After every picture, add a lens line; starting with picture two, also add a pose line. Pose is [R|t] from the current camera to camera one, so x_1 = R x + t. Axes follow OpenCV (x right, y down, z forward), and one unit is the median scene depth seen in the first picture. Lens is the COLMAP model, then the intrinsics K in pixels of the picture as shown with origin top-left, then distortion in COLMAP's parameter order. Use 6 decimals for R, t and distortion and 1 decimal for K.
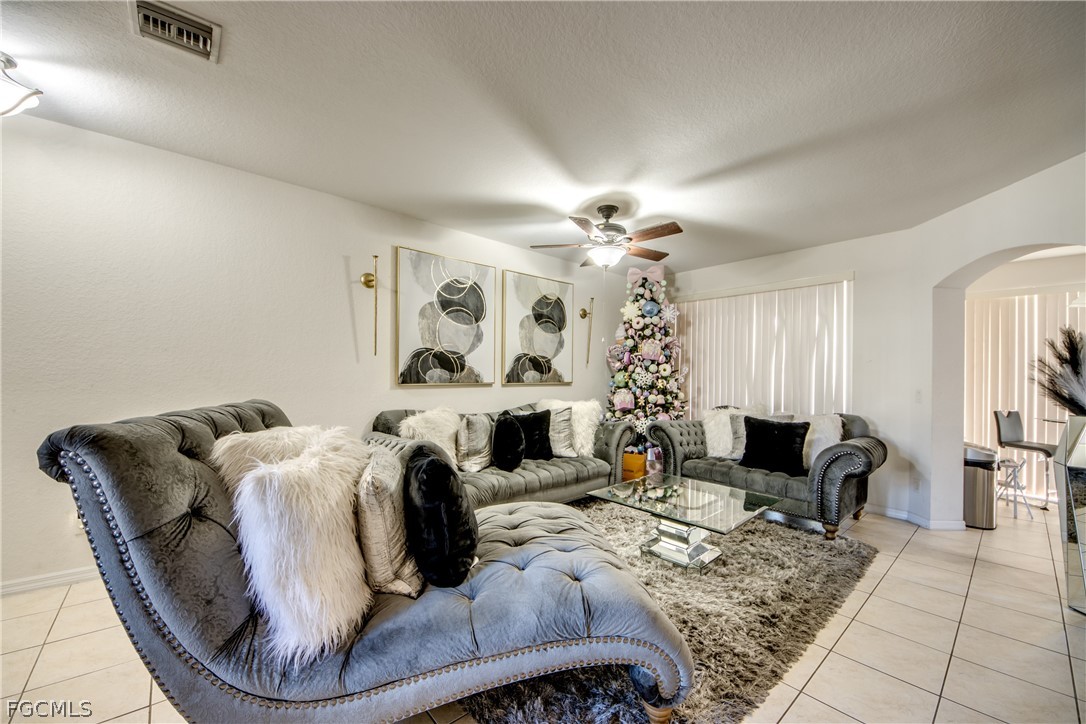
lens RADIAL K [[411.1, 0, 548.1], [0, 411.1, 370.2], [0, 0, 1]] dist [0.011428, -0.011364]
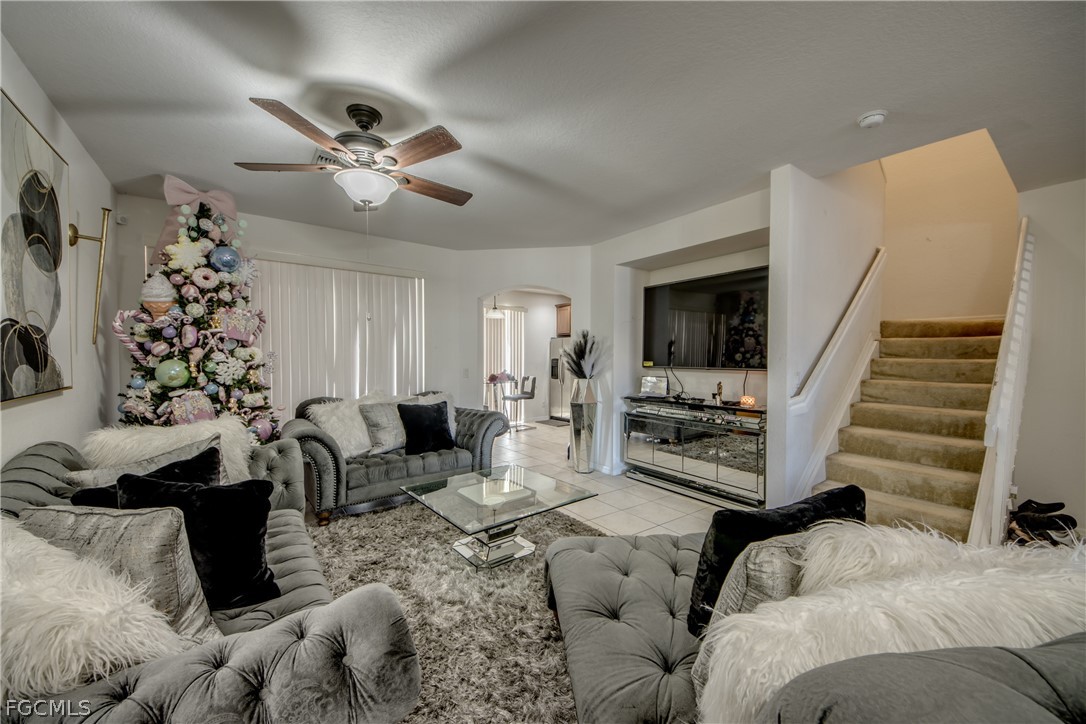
lens RADIAL K [[411.1, 0, 543.6], [0, 411.1, 364.9], [0, 0, 1]] dist [0.011428, -0.011364]
pose [[0.084438, -0.038556, 0.995683, -0.380496], [-0.011787, 0.999143, 0.039690, -0.019639], [-0.996359, -0.015088, 0.083911, 0.504341]]
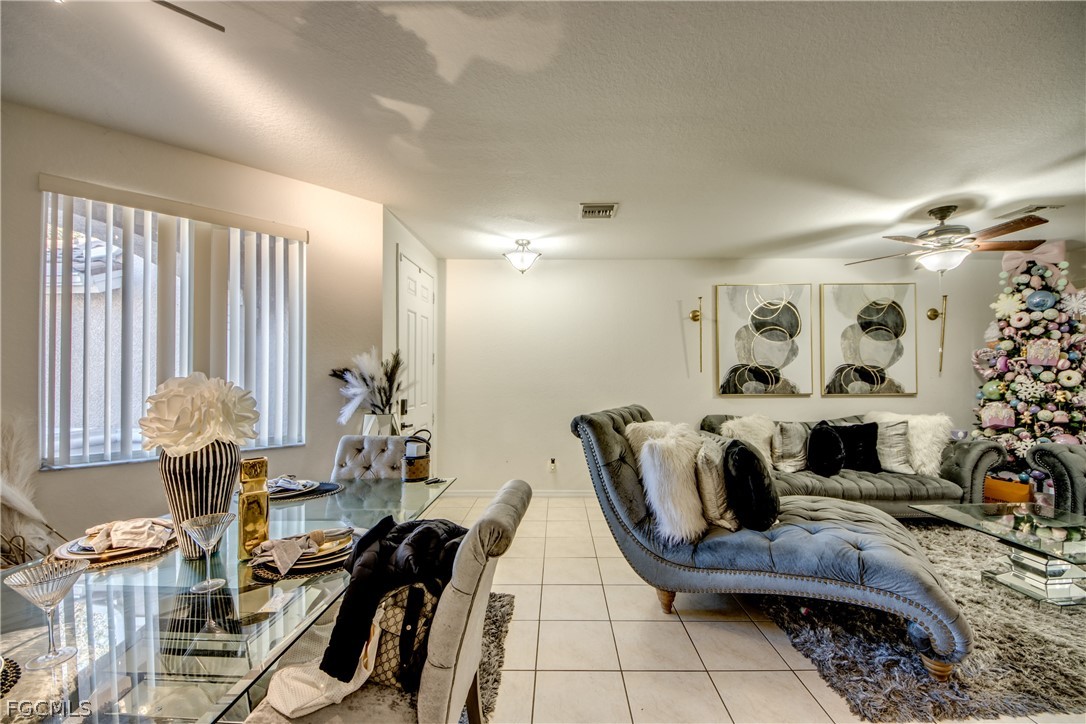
lens RADIAL K [[411.1, 0, 557.1], [0, 411.1, 374.0], [0, 0, 1]] dist [0.011428, -0.011364]
pose [[0.748541, -0.020149, -0.662782, 0.077504], [0.017529, 0.999790, -0.010597, -0.018686], [0.662857, -0.003686, 0.748737, -0.211817]]
